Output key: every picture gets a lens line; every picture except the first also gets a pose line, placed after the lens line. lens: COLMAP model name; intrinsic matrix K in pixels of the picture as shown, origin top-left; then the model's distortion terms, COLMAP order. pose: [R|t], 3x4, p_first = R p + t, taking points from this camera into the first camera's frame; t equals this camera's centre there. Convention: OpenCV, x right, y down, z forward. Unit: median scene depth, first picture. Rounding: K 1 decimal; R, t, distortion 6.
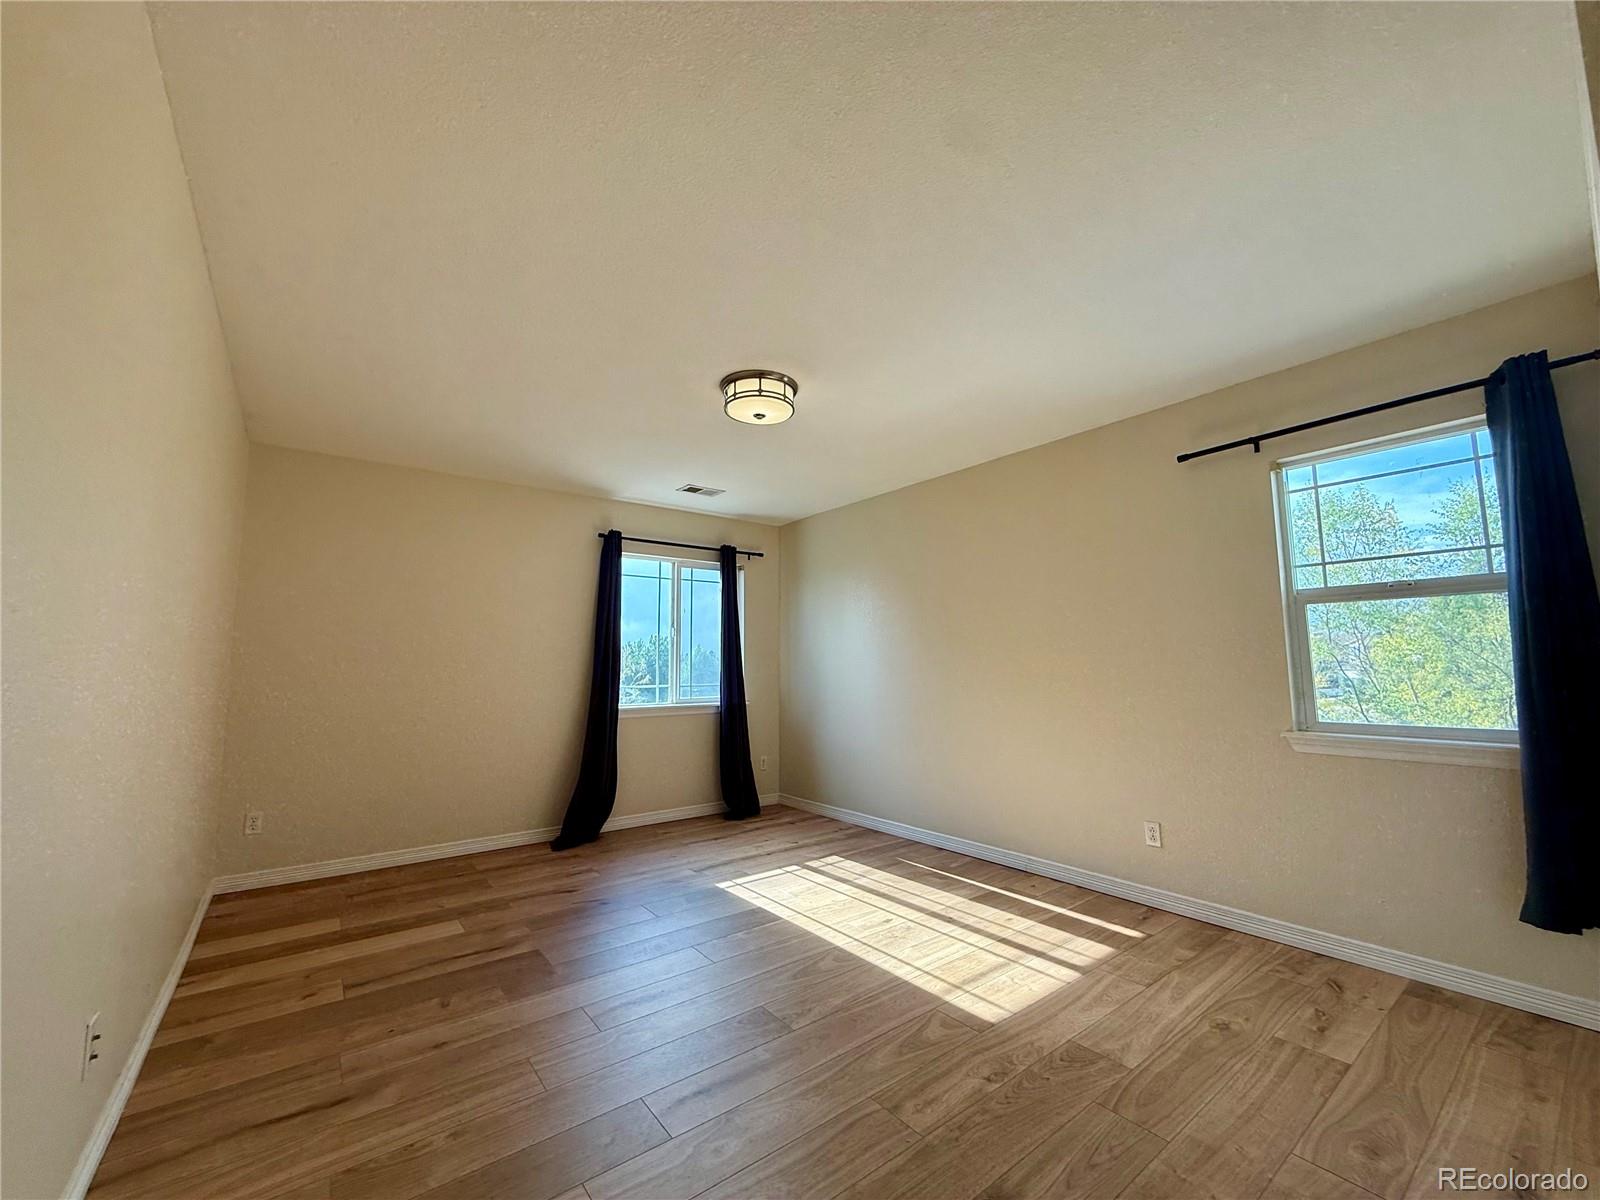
lens RADIAL K [[636.5, 0, 798.9], [0, 636.5, 600.5], [0, 0, 1]] dist [-0.001409, -0.000336]
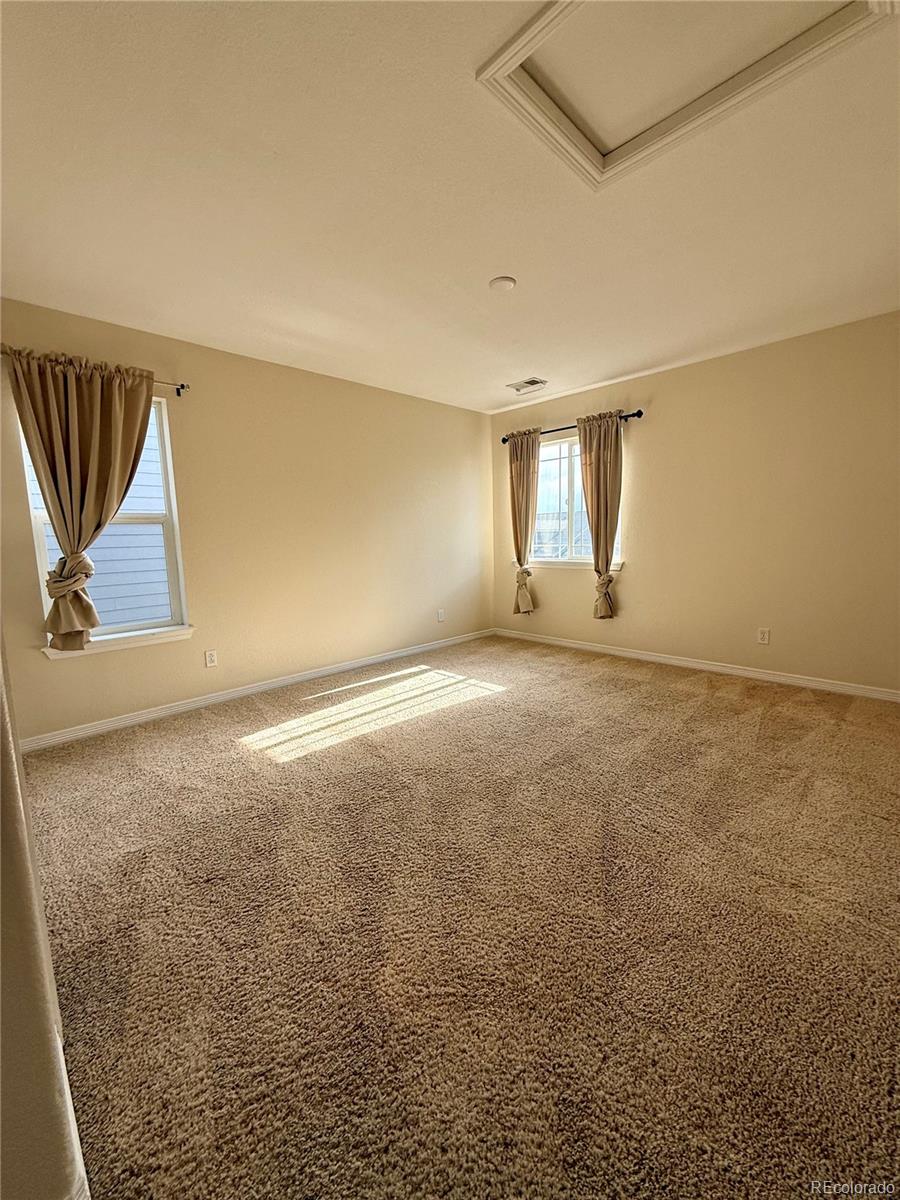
lens RADIAL K [[477.4, 0, 454.4], [0, 477.4, 596.7], [0, 0, 1]] dist [-0.001409, -0.000336]
pose [[0.132925, 0.140682, -0.981091, 1.238600], [0.127677, 0.979197, 0.157709, 0.097384], [0.982868, -0.146226, 0.112197, 1.110609]]
